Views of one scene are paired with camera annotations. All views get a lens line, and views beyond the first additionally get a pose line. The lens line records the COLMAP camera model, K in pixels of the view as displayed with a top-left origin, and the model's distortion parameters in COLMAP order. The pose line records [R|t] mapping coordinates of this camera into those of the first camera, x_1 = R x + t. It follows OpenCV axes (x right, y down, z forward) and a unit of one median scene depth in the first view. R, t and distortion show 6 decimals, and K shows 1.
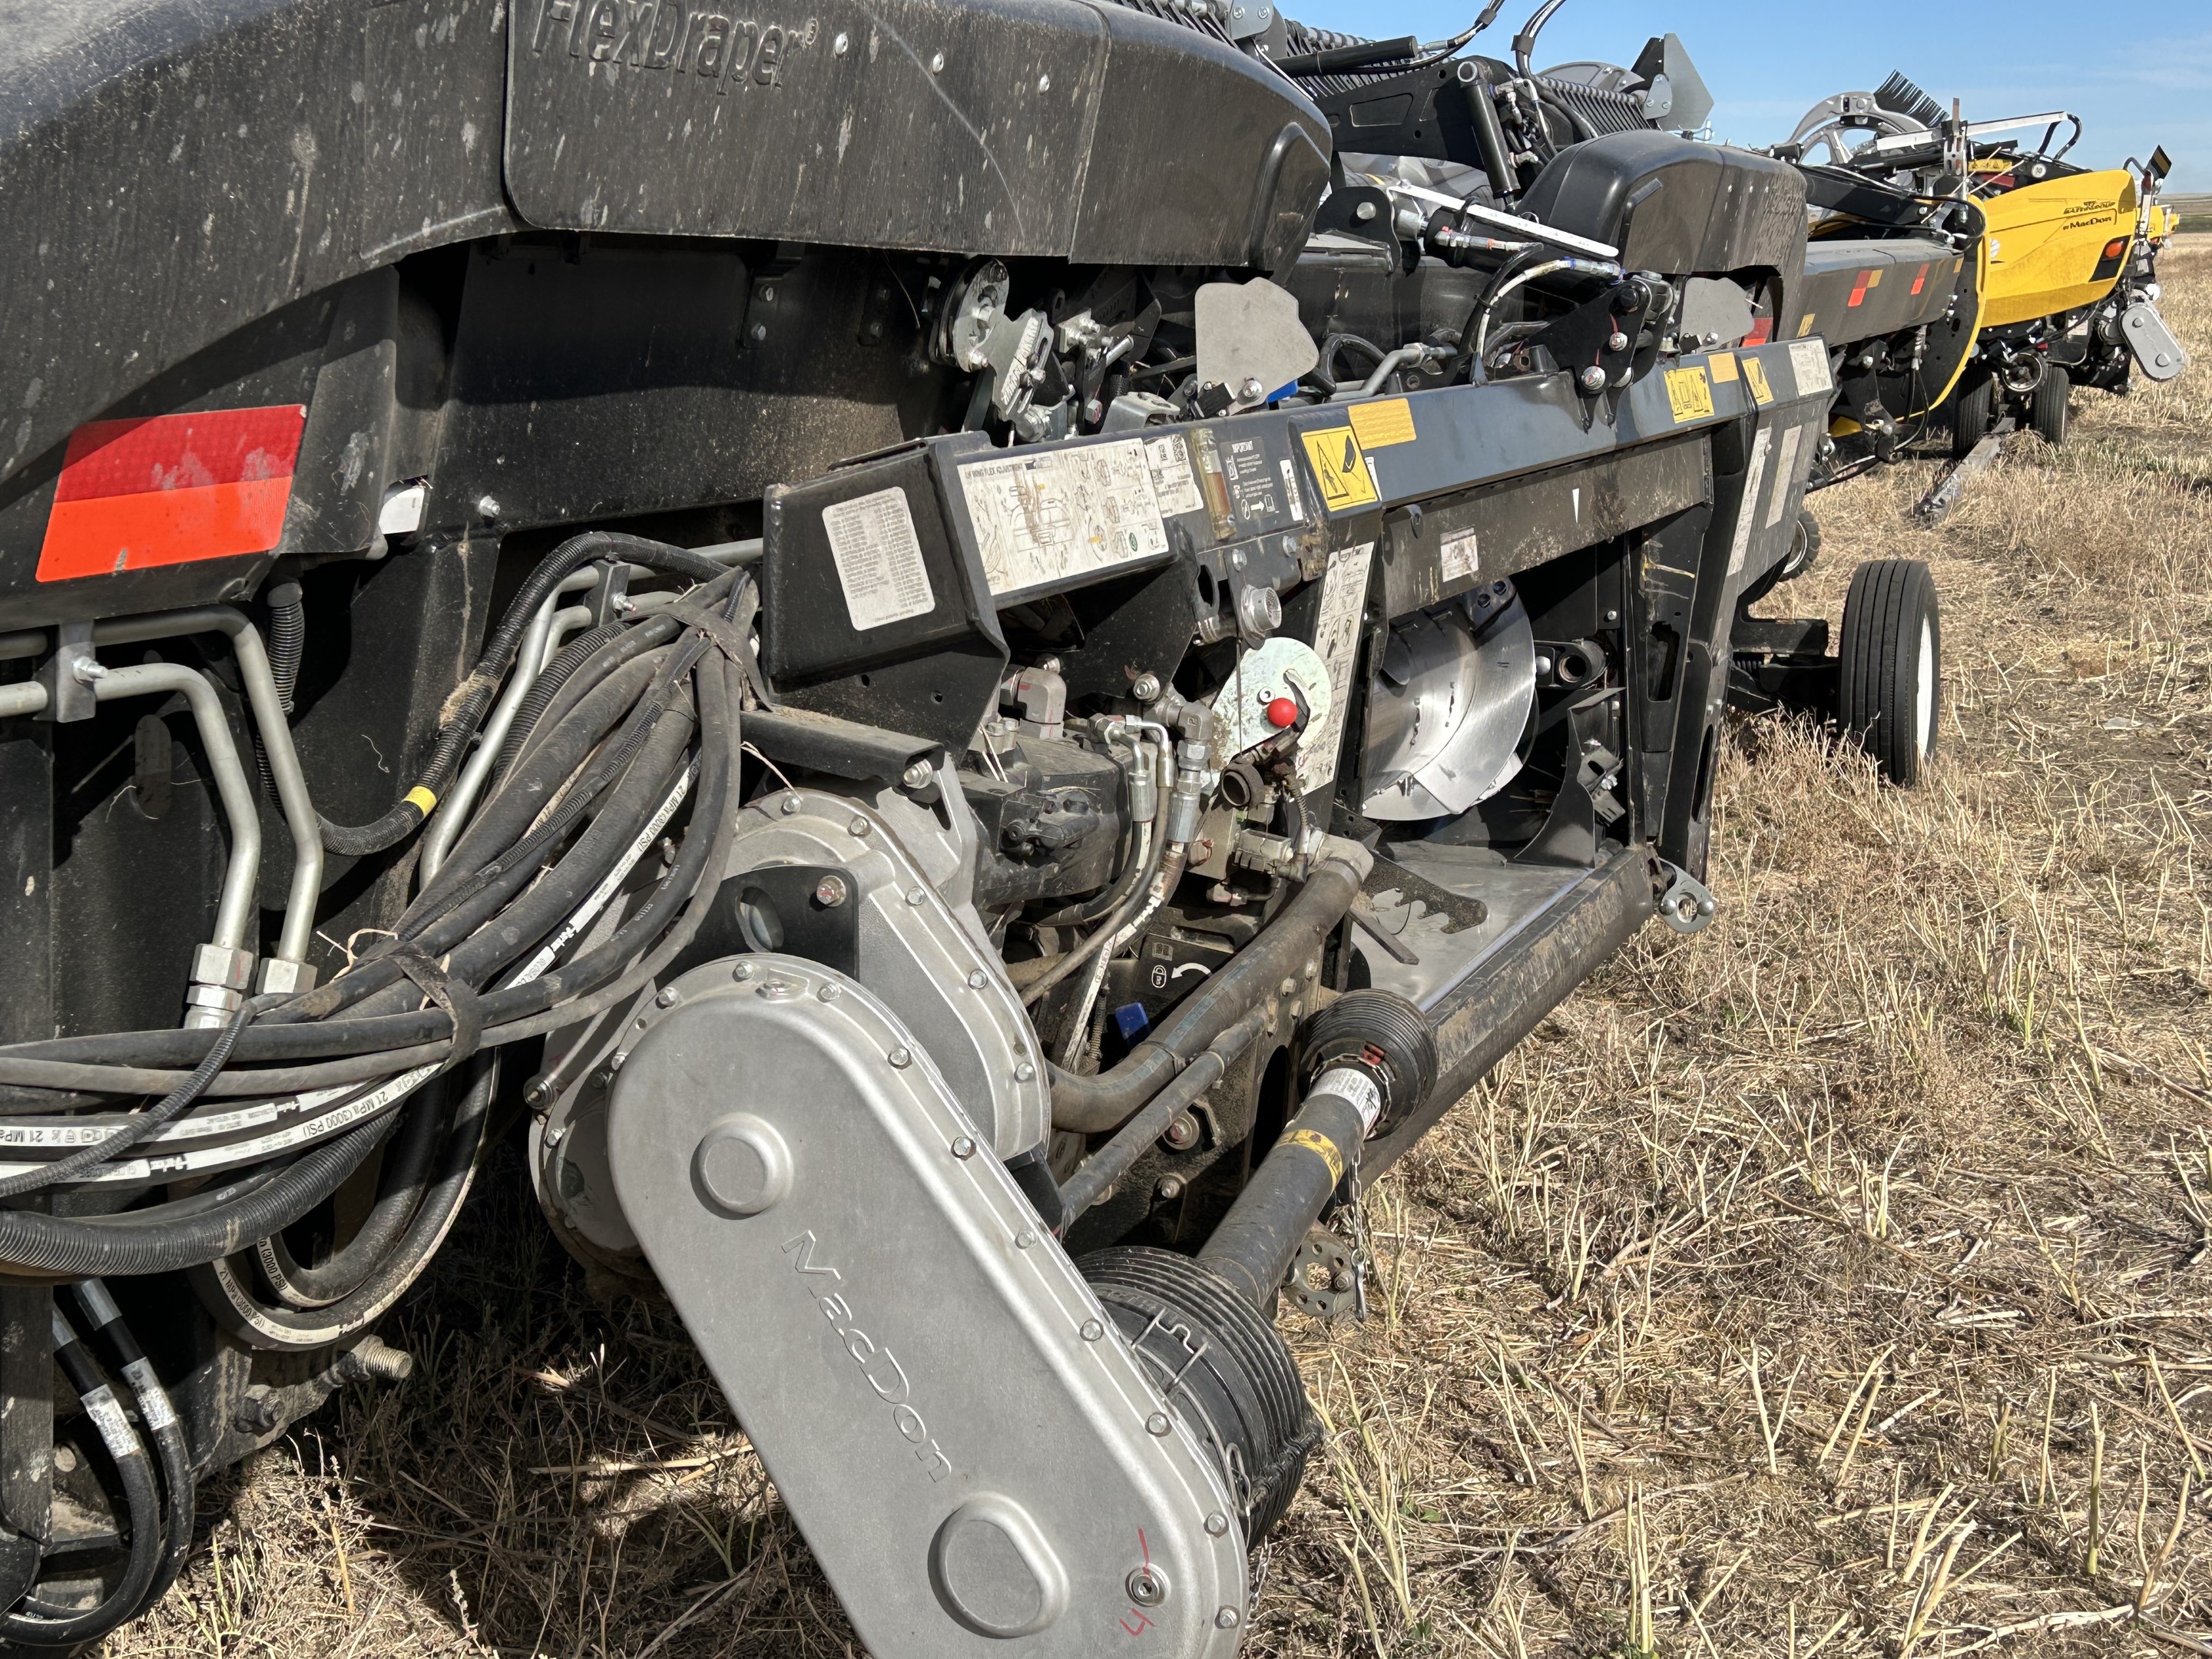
lens RADIAL K [[2860.0, 0, 1108.4], [0, 2860.0, 825.8], [0, 0, 1]] dist [0.019382, 0.000000]
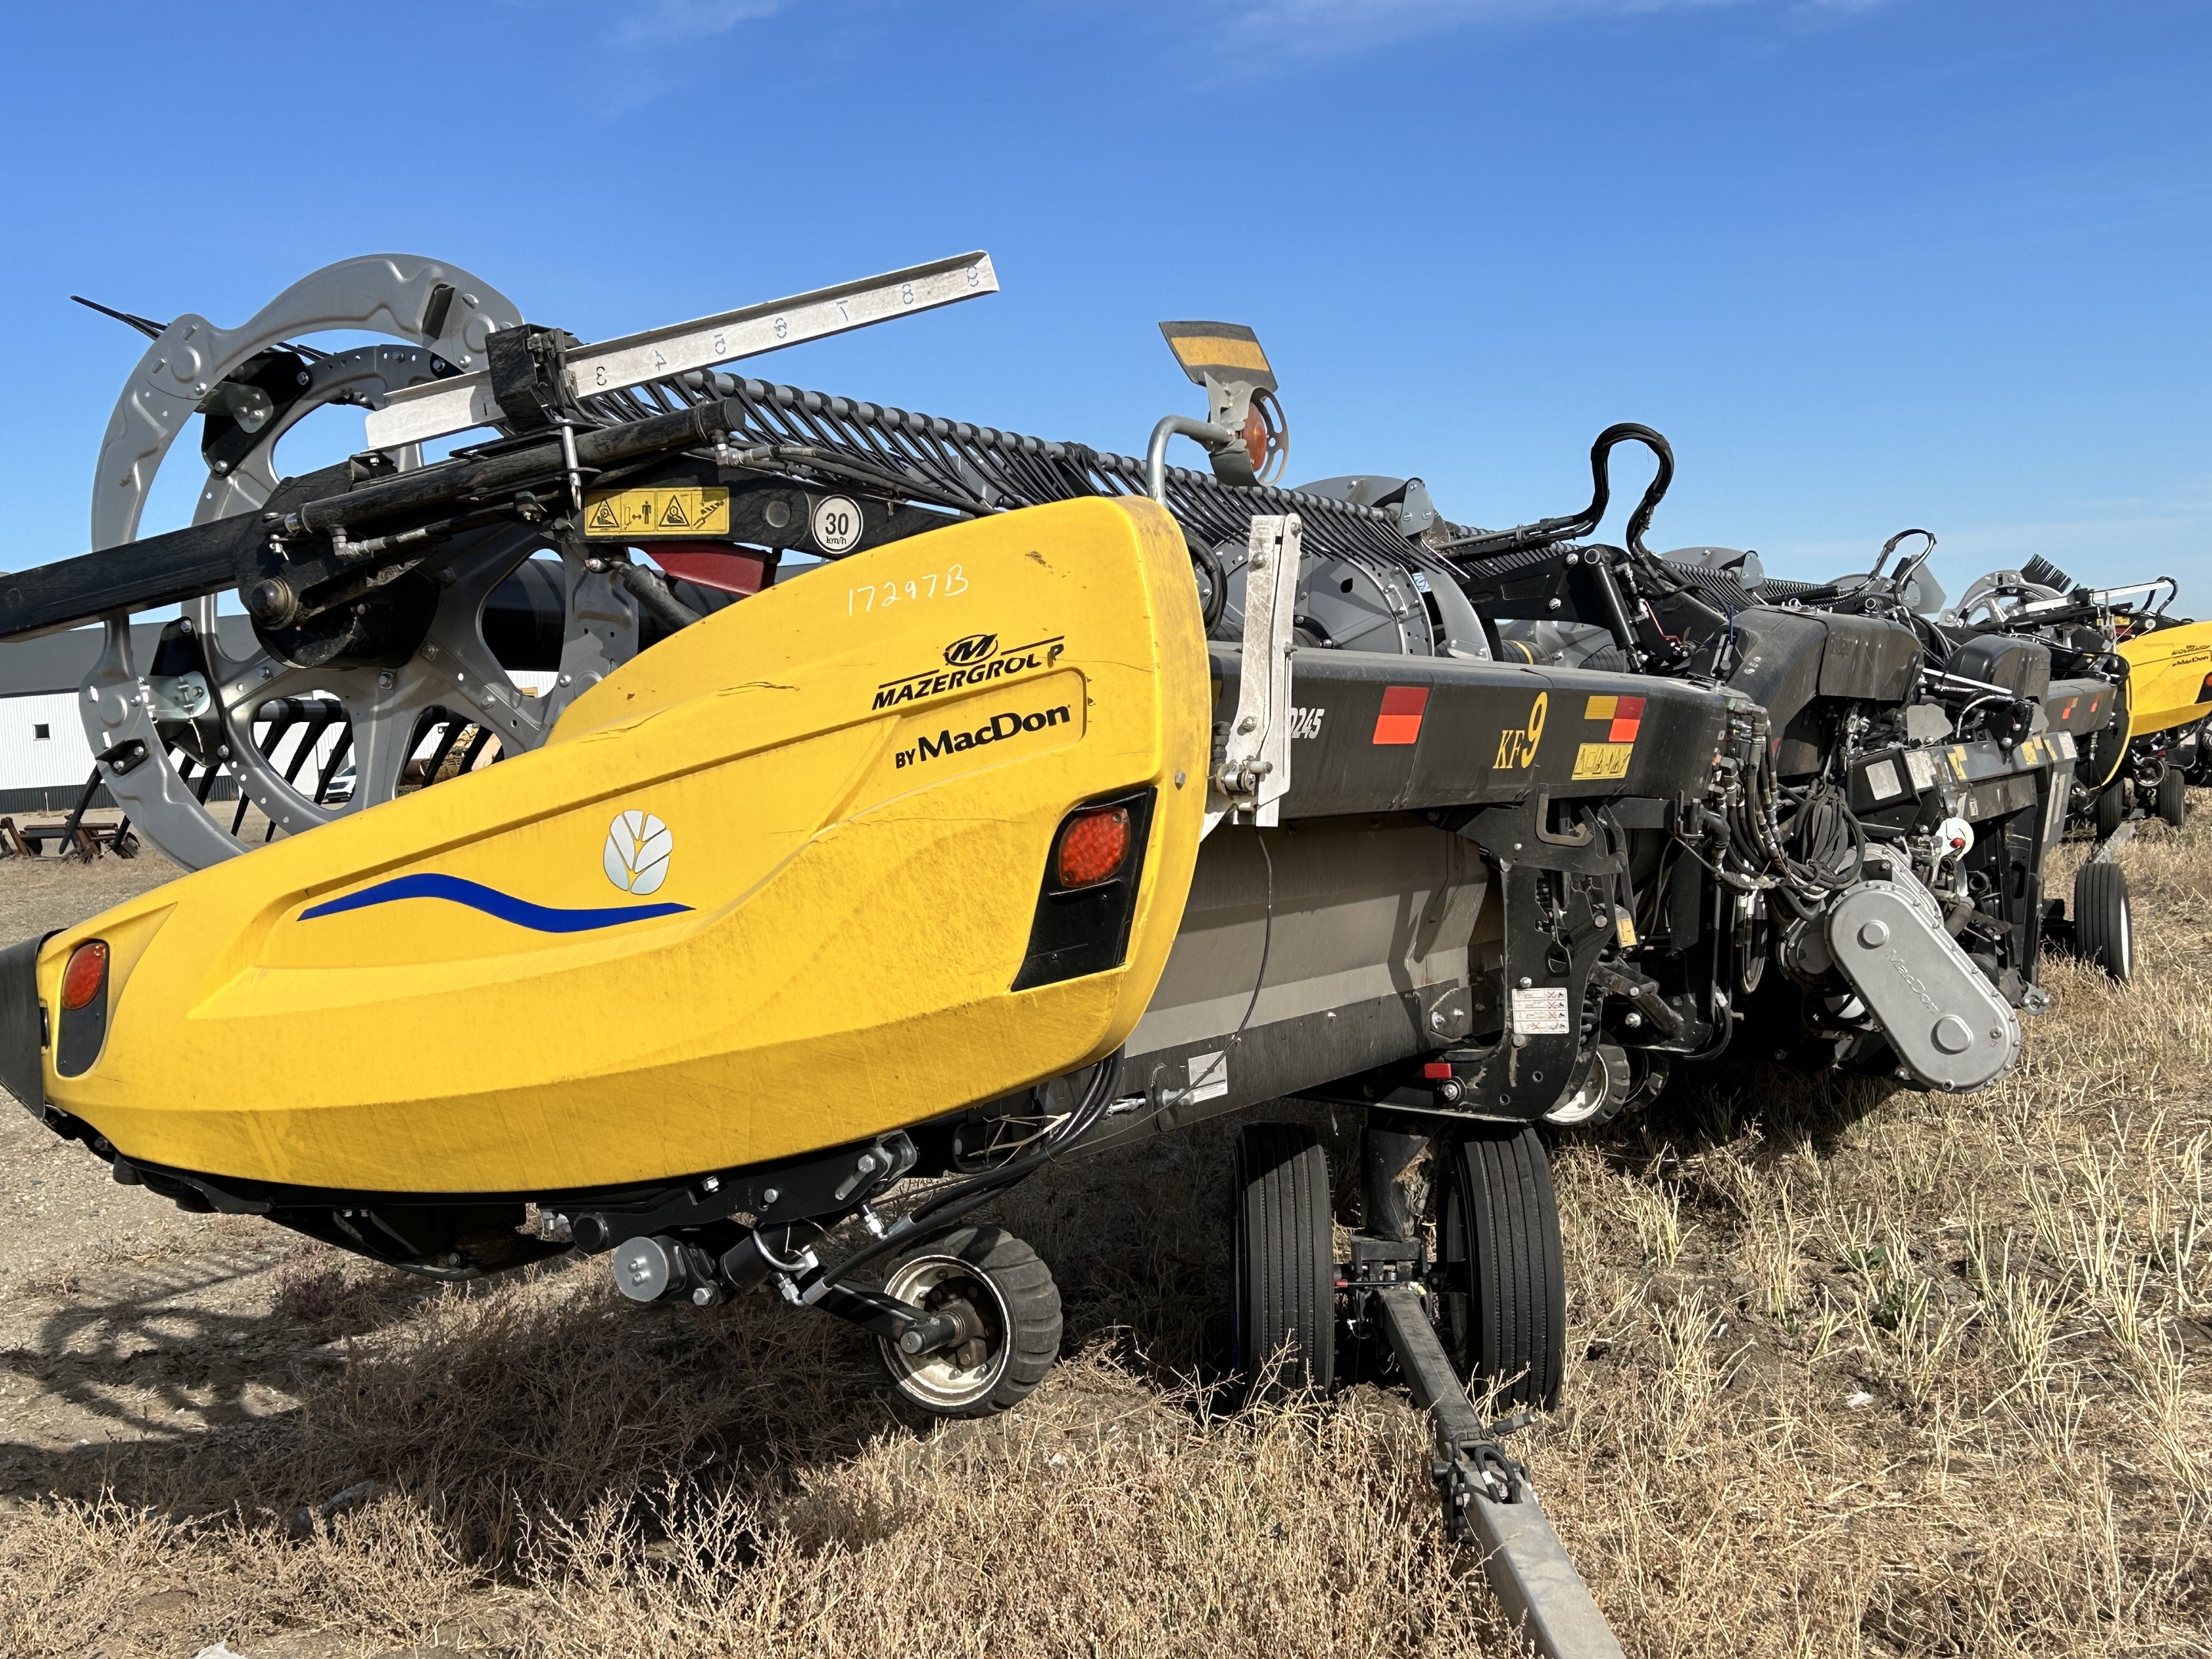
lens RADIAL K [[2860.0, 0, 1105.1], [0, 2860.0, 834.0], [0, 0, 1]] dist [0.019382, 0.000000]
pose [[0.998959, -0.027605, -0.036305, -0.199006], [0.021719, 0.987903, -0.153548, 0.108384], [0.040104, 0.152599, 0.987474, -0.555929]]
